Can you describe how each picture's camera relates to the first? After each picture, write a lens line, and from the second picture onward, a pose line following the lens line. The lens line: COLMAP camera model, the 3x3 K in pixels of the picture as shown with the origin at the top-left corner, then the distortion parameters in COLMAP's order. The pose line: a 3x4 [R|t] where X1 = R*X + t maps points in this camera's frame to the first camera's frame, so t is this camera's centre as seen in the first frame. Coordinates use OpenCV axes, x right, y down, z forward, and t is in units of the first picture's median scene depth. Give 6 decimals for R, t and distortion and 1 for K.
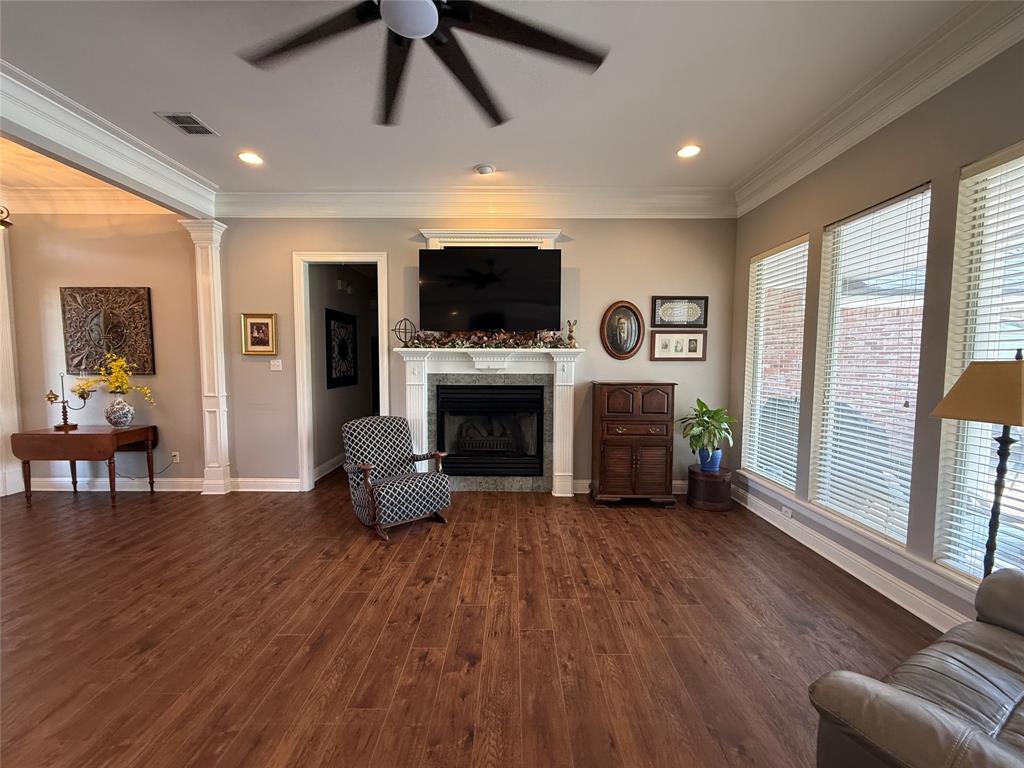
lens RADIAL K [[408.6, 0, 510.1], [0, 408.6, 383.6], [0, 0, 1]] dist [-0.001597, 0.000018]
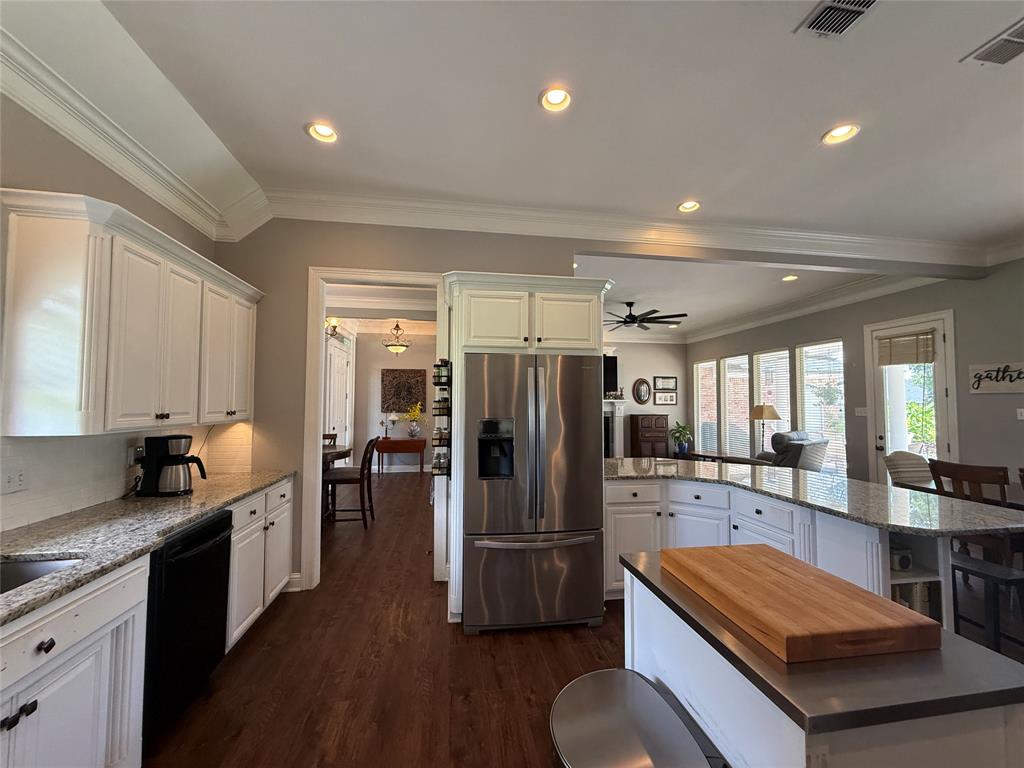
lens RADIAL K [[408.6, 0, 511.0], [0, 408.6, 383.9], [0, 0, 1]] dist [-0.001597, 0.000018]
pose [[0.987270, 0.007185, 0.158892, -0.799391], [0.010449, 0.993891, -0.109870, 0.067014], [-0.158711, 0.110132, 0.981164, -1.098405]]
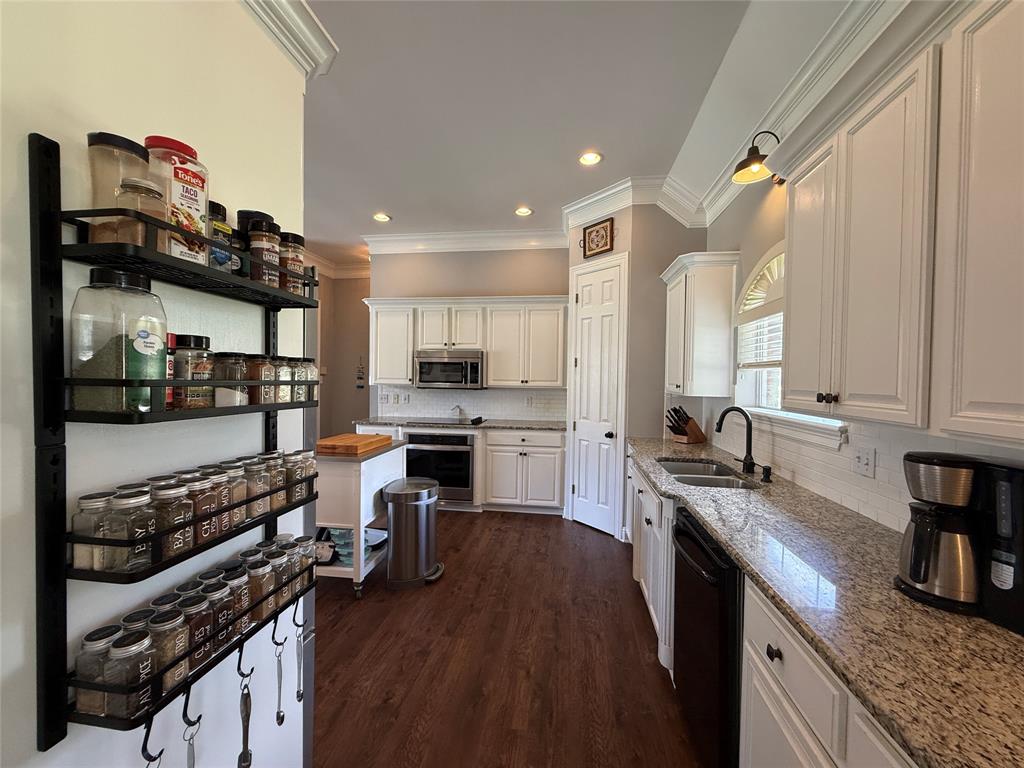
lens RADIAL K [[408.6, 0, 514.0], [0, 408.6, 385.8], [0, 0, 1]] dist [-0.001597, 0.000018]
pose [[-0.992317, -0.016501, 0.122619, -0.951017], [-0.006120, 0.996400, 0.084560, 0.013597], [-0.123573, 0.083160, -0.988845, -0.201687]]
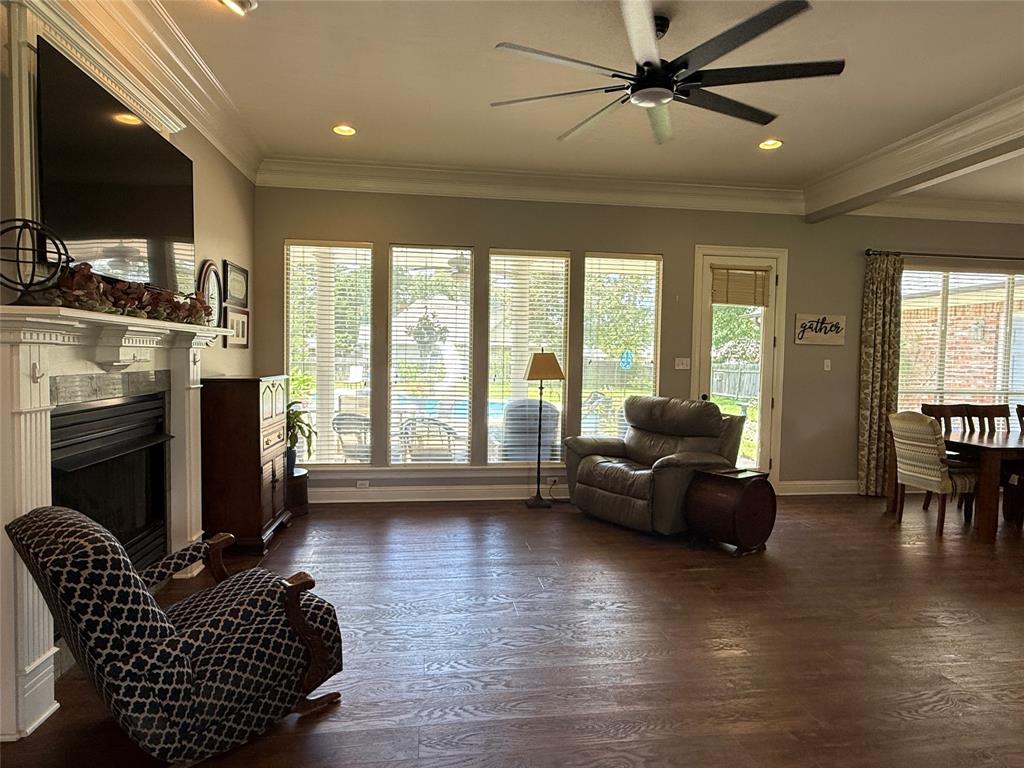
lens RADIAL K [[598.1, 0, 507.2], [0, 598.1, 383.5], [0, 0, 1]] dist [0.005057, -0.002650]
pose [[-0.146214, -0.051723, 0.987900, -0.804510], [0.044609, 0.997272, 0.058816, -0.032397], [-0.988247, 0.052669, -0.143508, 0.665243]]
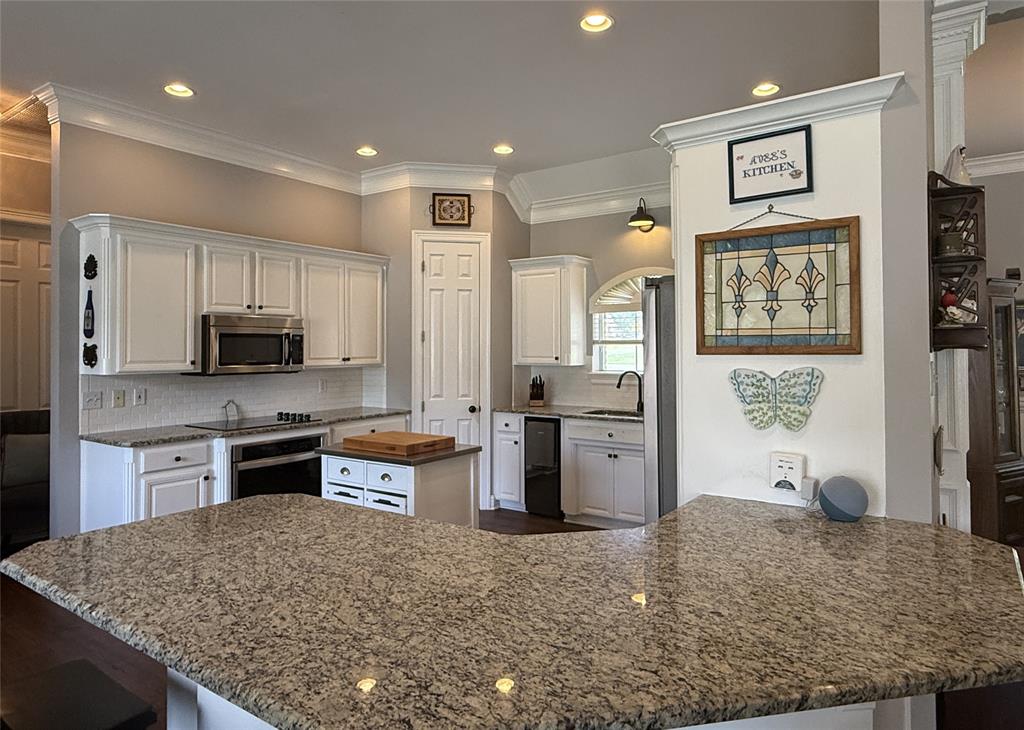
lens RADIAL K [[631.7, 0, 527.3], [0, 631.7, 340.5], [0, 0, 1]] dist [0.002881, 0.000311]
pose [[-0.561607, -0.009288, -0.827352, 0.013793], [-0.047676, 0.998639, 0.021151, 0.009034], [0.826030, 0.051324, -0.561285, -0.233219]]
